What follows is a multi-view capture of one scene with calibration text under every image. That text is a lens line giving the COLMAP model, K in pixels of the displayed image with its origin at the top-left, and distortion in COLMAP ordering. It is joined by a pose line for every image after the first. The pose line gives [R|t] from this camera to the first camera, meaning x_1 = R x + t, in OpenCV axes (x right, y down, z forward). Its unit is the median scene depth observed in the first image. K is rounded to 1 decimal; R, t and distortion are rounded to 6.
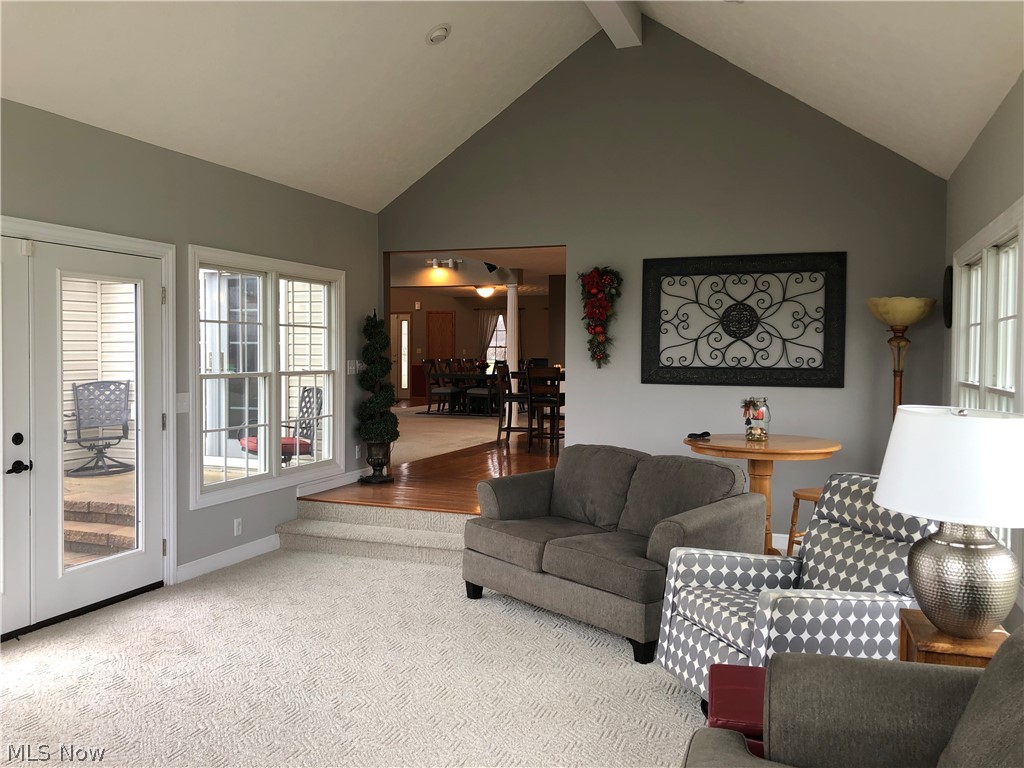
lens RADIAL K [[834.7, 0, 512.0], [0, 834.7, 384.0], [0, 0, 1]] dist [0.028248, 0.003987]
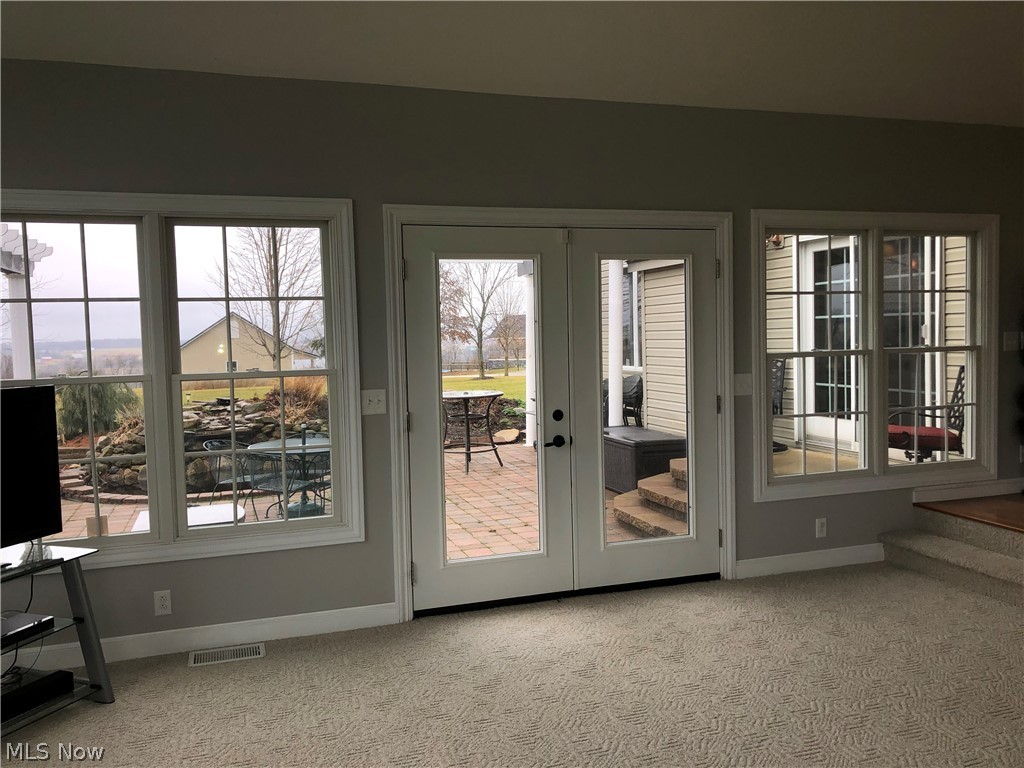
lens RADIAL K [[834.7, 0, 512.0], [0, 834.7, 384.0], [0, 0, 1]] dist [0.028248, 0.003987]
pose [[0.633736, 0.016715, -0.773369, 0.141088], [0.001498, 0.999738, 0.022836, 0.000790], [0.773548, -0.015631, 0.633545, 0.205469]]
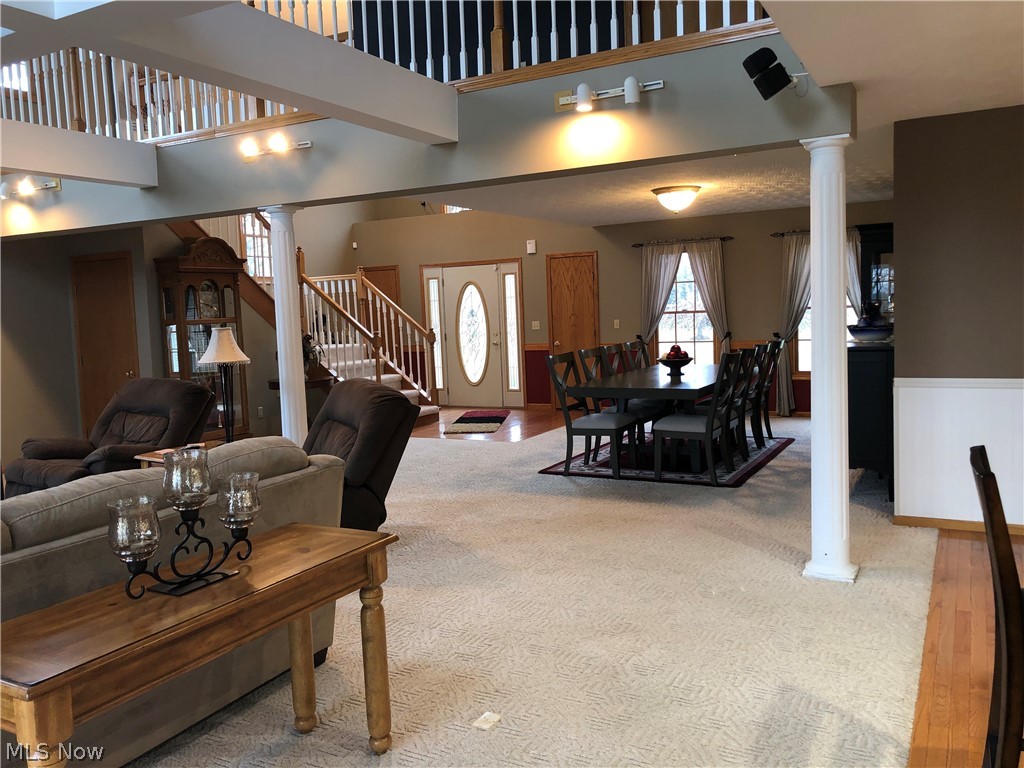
lens RADIAL K [[834.7, 0, 512.0], [0, 834.7, 384.0], [0, 0, 1]] dist [0.028248, 0.003987]
pose [[0.990301, -0.036760, -0.133991, -0.096147], [0.044165, 0.997633, 0.052713, -0.056335], [0.131736, -0.058119, 0.989580, 0.785053]]
